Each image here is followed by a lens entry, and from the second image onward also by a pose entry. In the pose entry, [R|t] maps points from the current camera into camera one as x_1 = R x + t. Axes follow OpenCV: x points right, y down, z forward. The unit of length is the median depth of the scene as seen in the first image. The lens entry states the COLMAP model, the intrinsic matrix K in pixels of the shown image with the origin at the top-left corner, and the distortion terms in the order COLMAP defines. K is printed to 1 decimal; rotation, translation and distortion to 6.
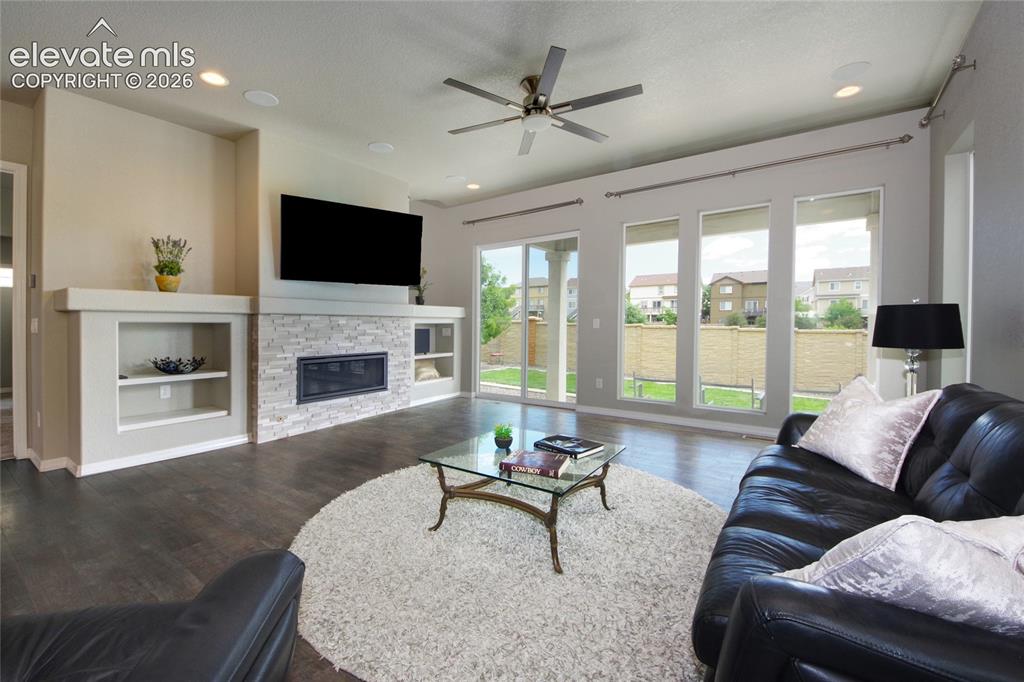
lens RADIAL K [[426.6, 0, 513.1], [0, 426.6, 329.8], [0, 0, 1]] dist [-0.000449, -0.000348]
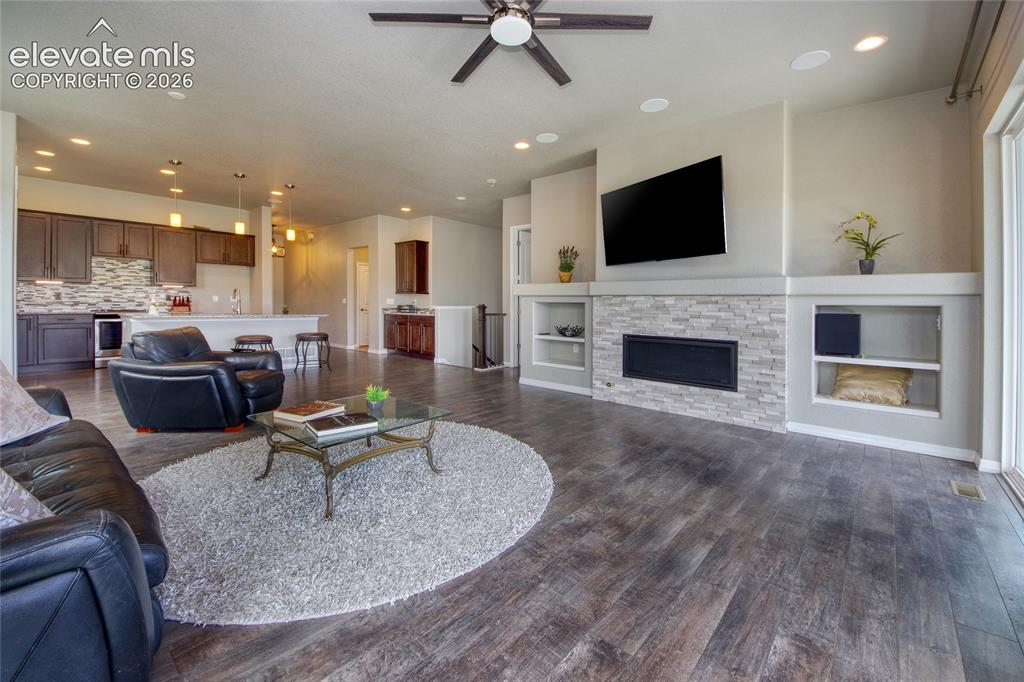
lens RADIAL K [[407.1, 0, 527.9], [0, 407.1, 303.6], [0, 0, 1]] dist [-0.000027, -0.000087]
pose [[-0.100350, -0.000884, -0.994952, 0.491673], [-0.022841, 0.999738, 0.001416, -0.008975], [0.994690, 0.022868, -0.100344, 0.738639]]
